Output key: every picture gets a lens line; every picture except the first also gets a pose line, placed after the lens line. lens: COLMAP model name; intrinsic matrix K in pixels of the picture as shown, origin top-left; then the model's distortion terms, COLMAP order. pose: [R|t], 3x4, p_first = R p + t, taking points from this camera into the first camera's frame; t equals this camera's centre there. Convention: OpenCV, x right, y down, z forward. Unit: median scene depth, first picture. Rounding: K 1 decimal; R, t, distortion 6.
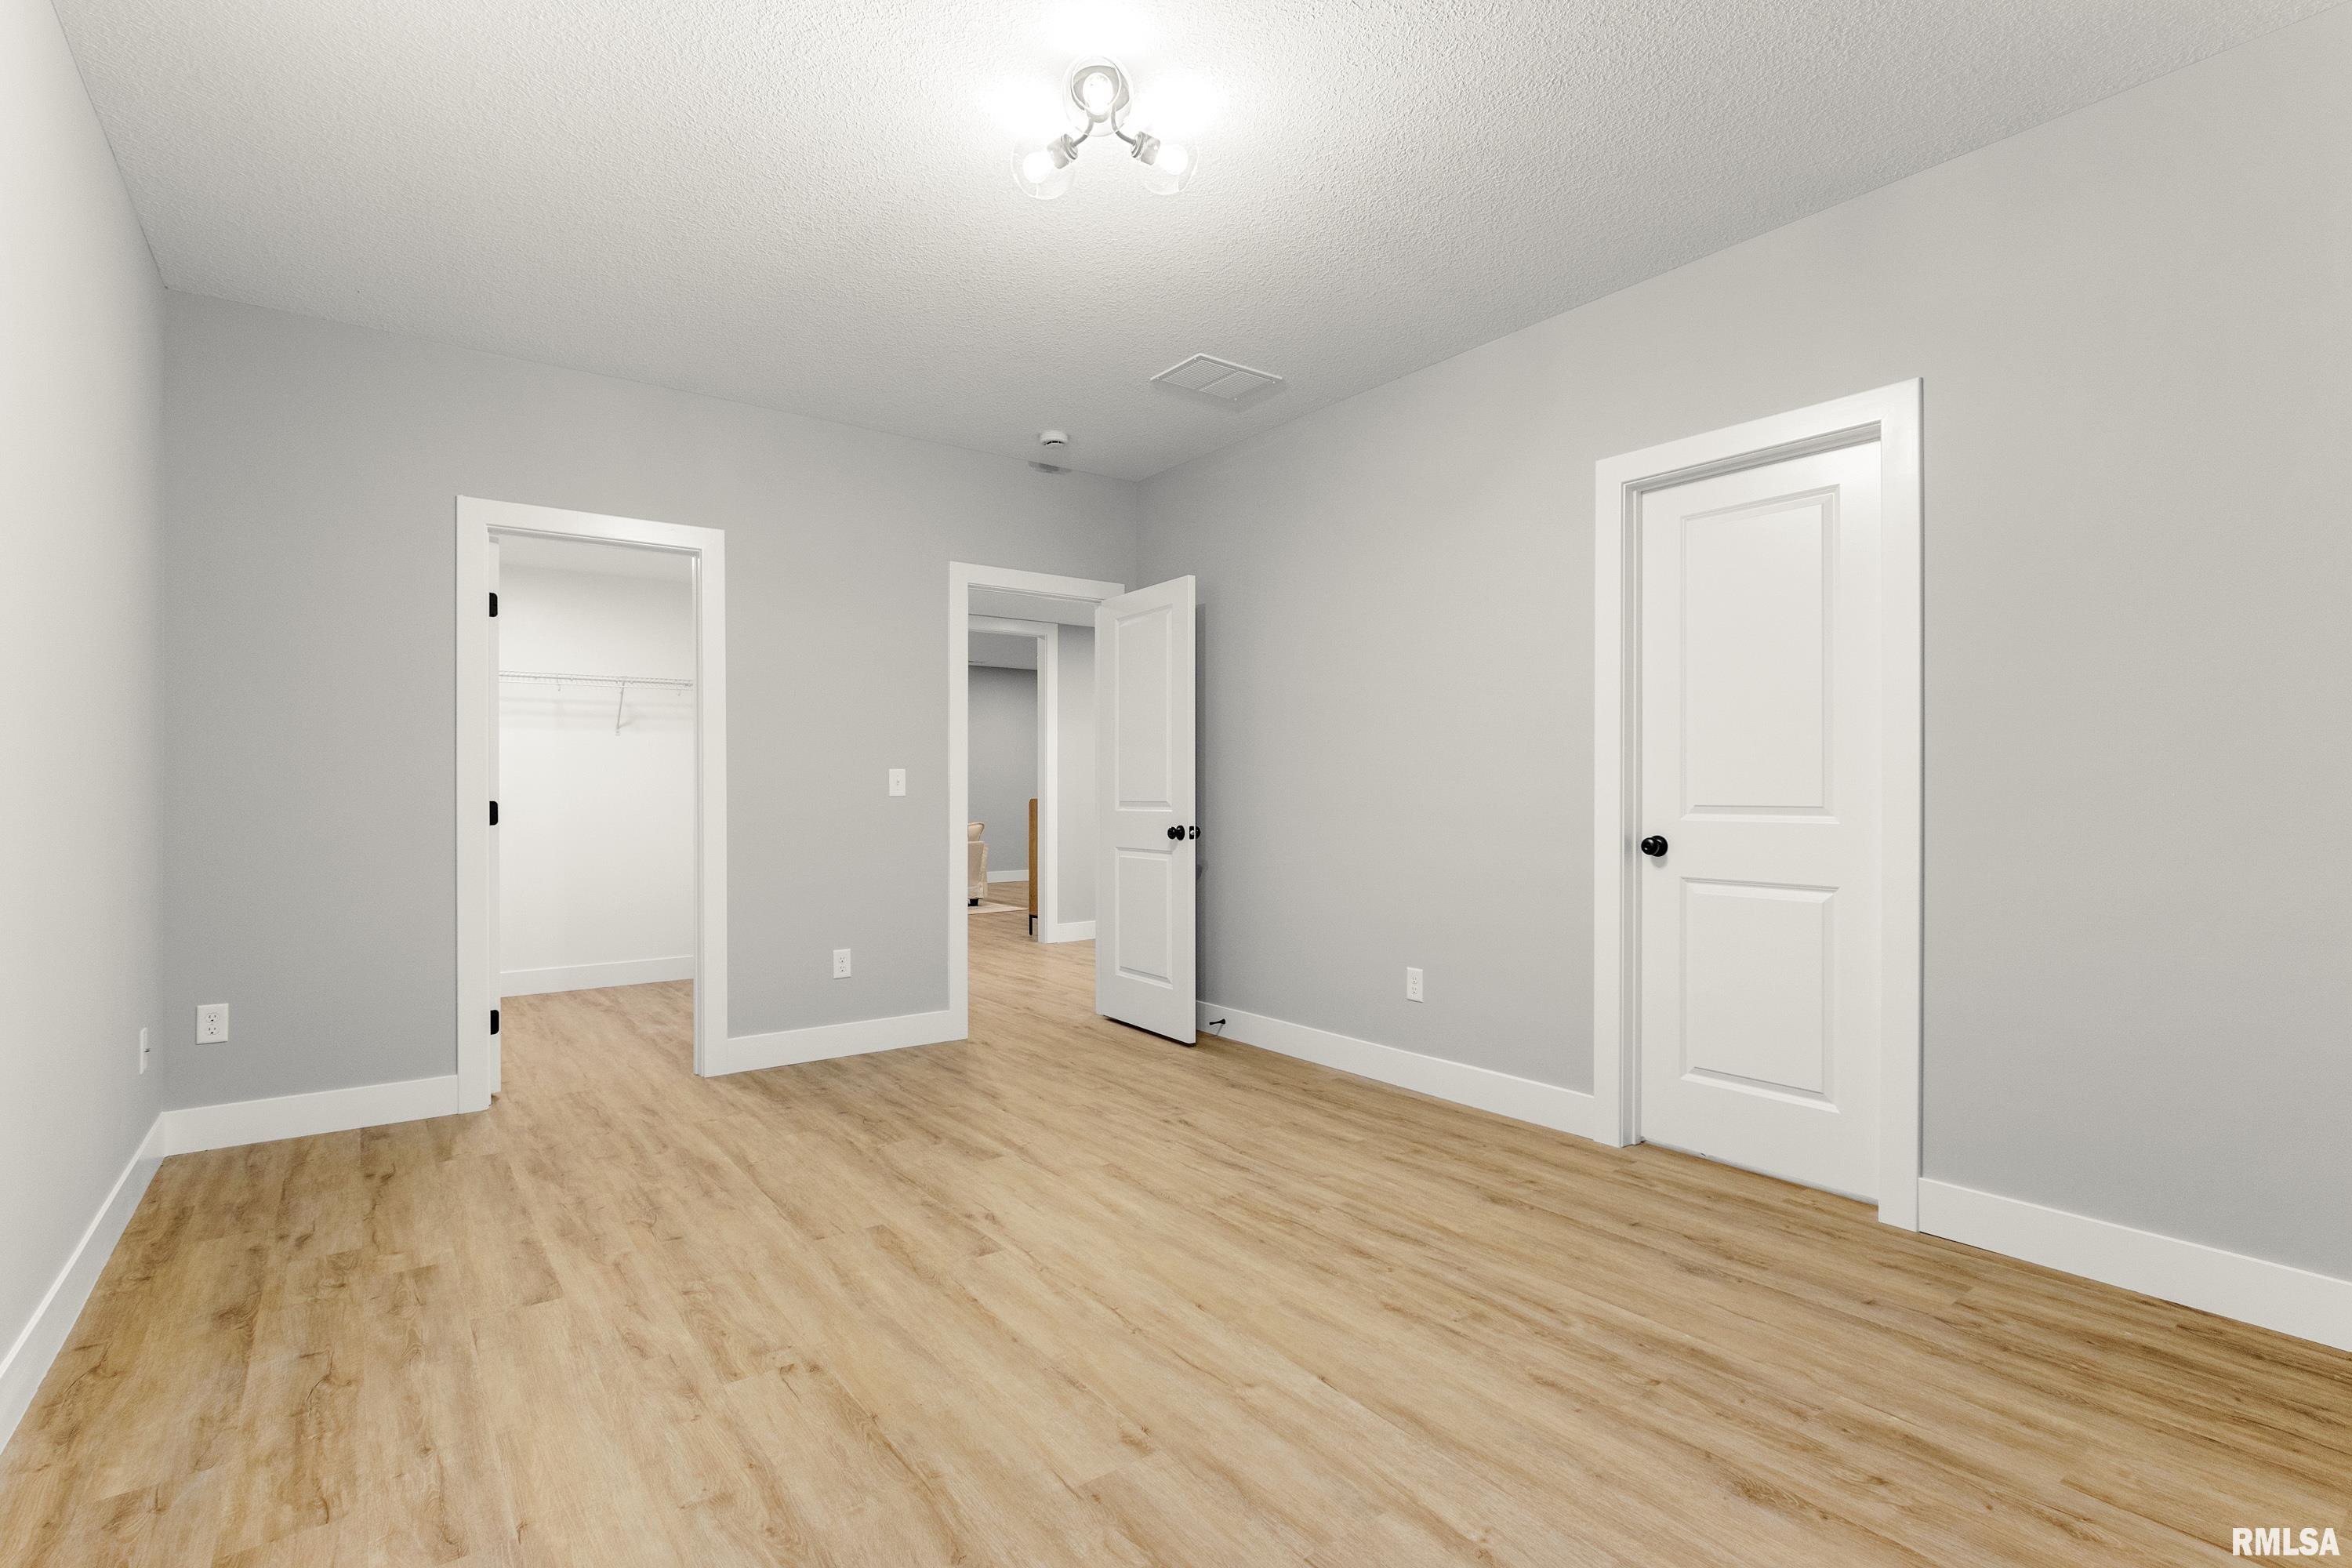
lens RADIAL K [[1118.2, 0, 1179.3], [0, 1118.2, 790.0], [0, 0, 1]] dist [-0.012578, -0.007035]
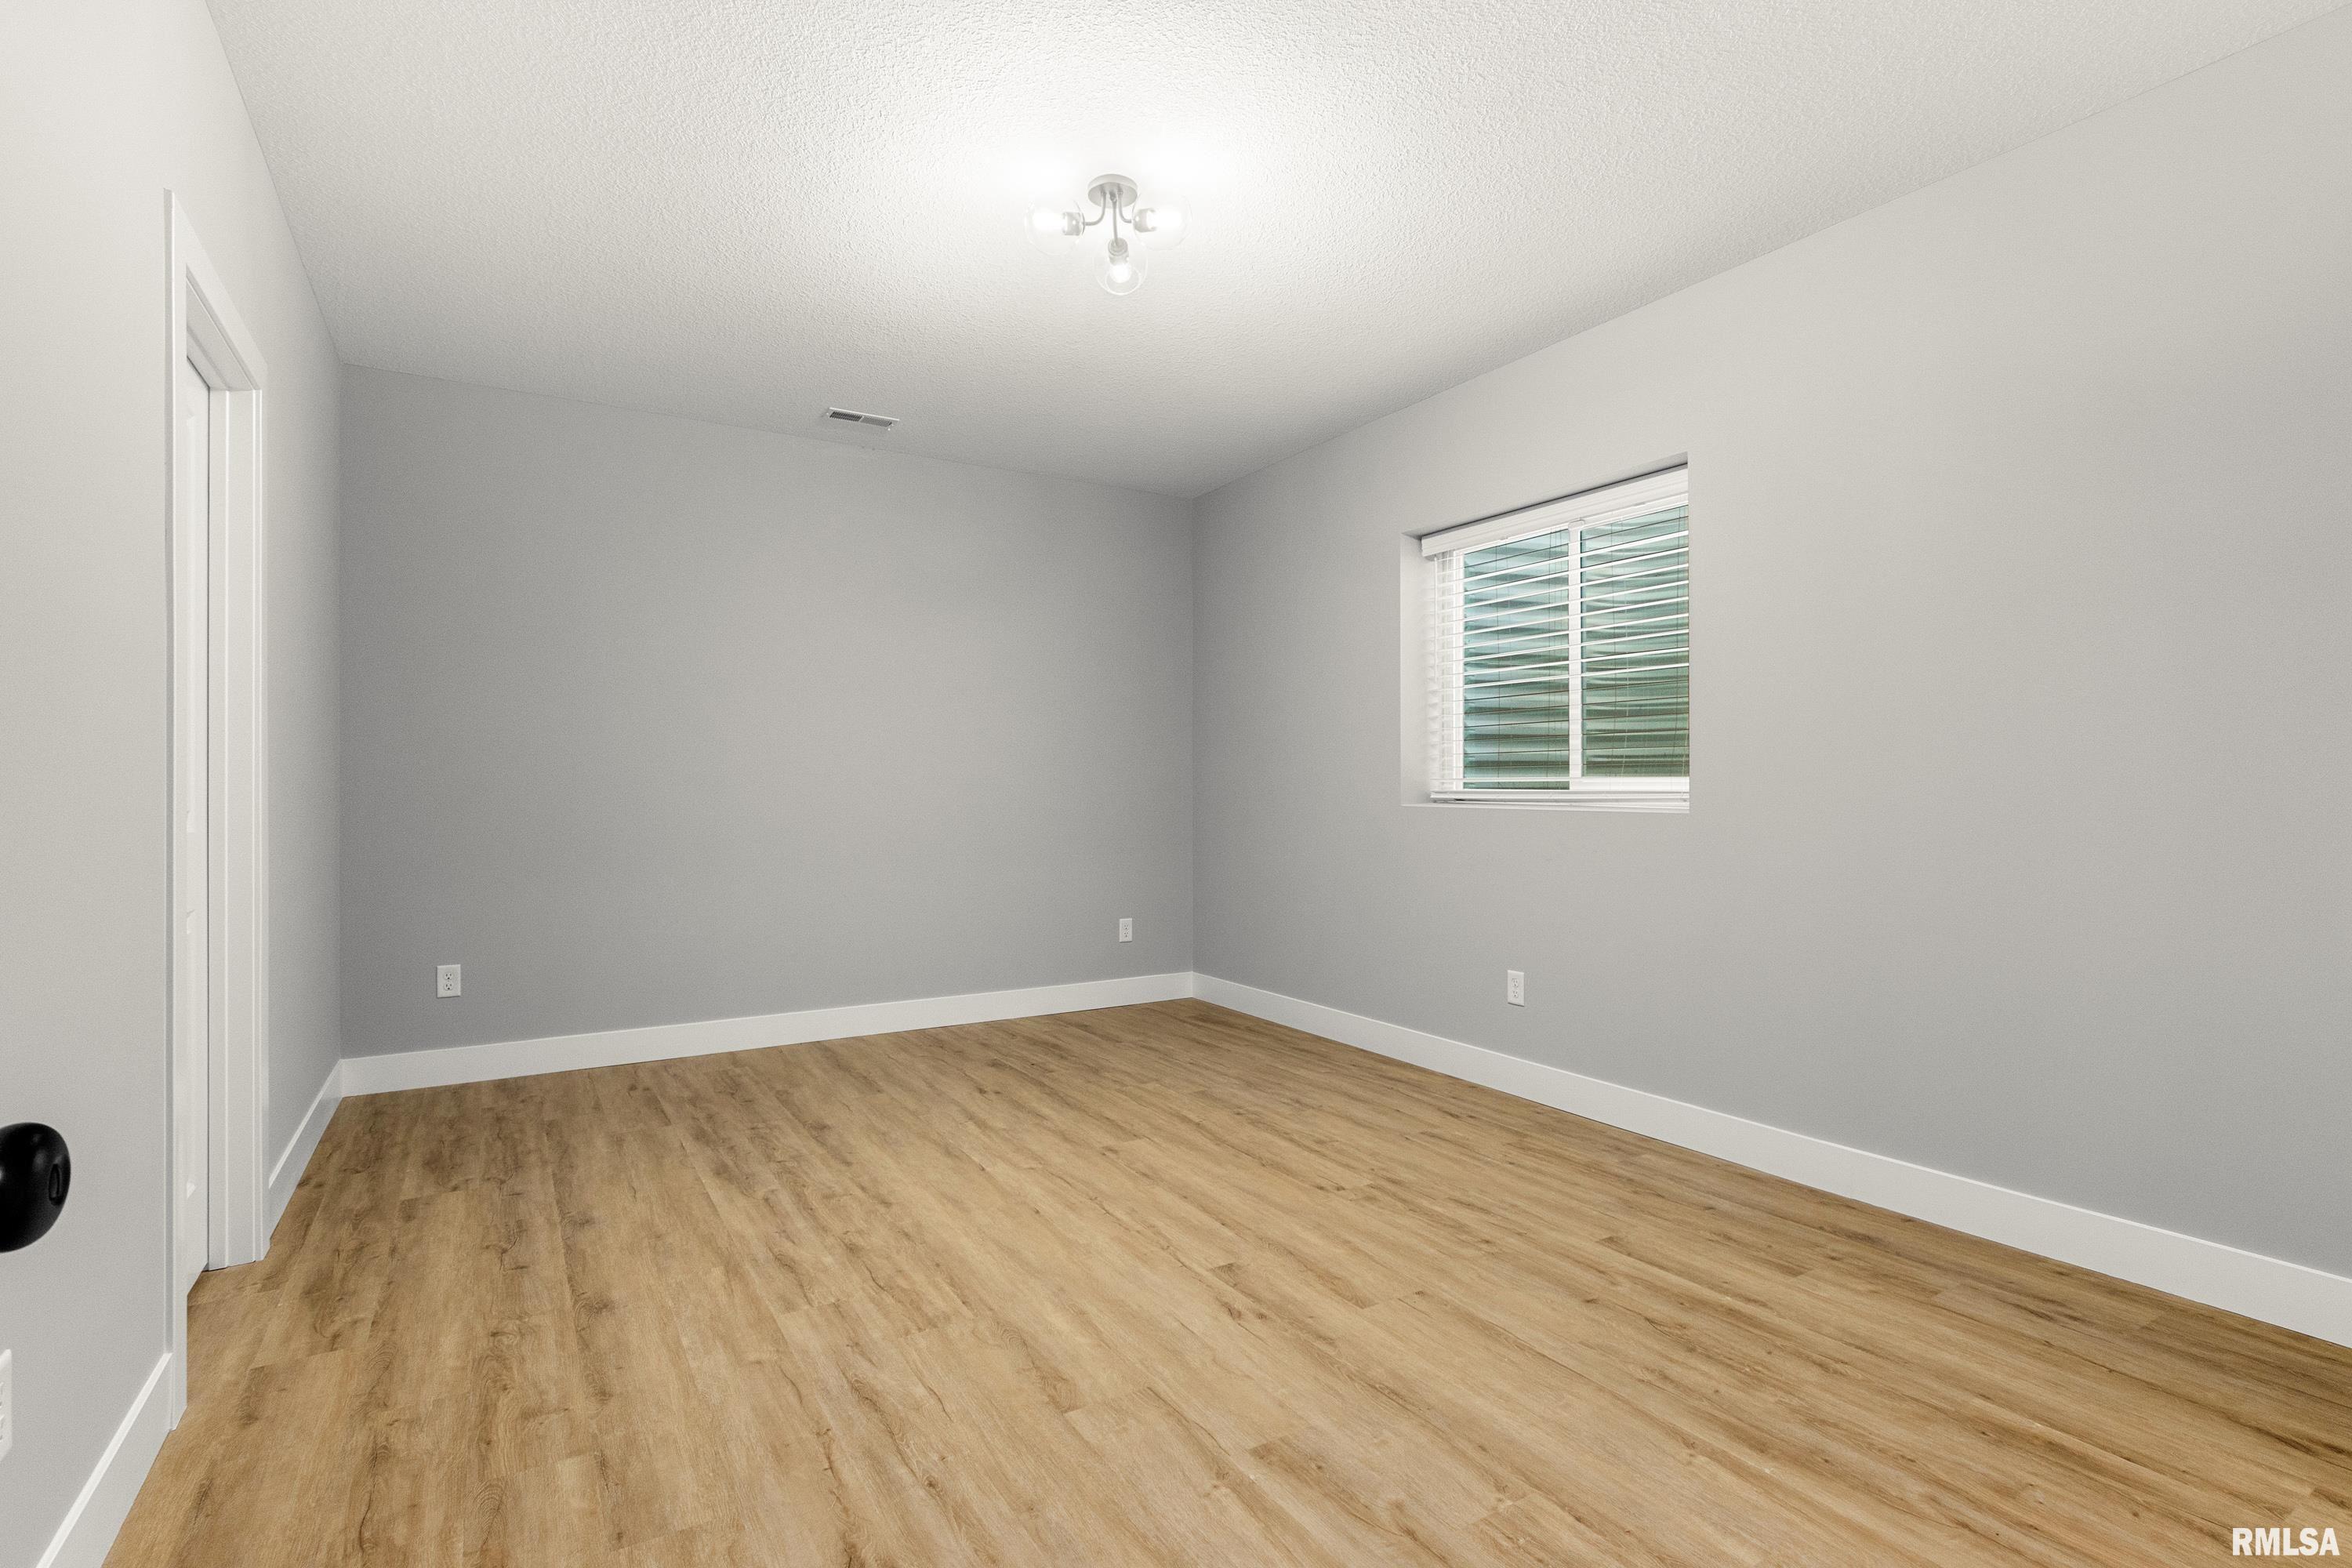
lens RADIAL K [[1118.2, 0, 1181.4], [0, 1118.2, 787.1], [0, 0, 1]] dist [-0.012578, -0.007035]
pose [[-0.996278, 0.002346, 0.086169, -0.224861], [0.001897, 0.999984, -0.005293, 0.005054], [-0.086180, -0.005110, -0.996267, 2.022642]]
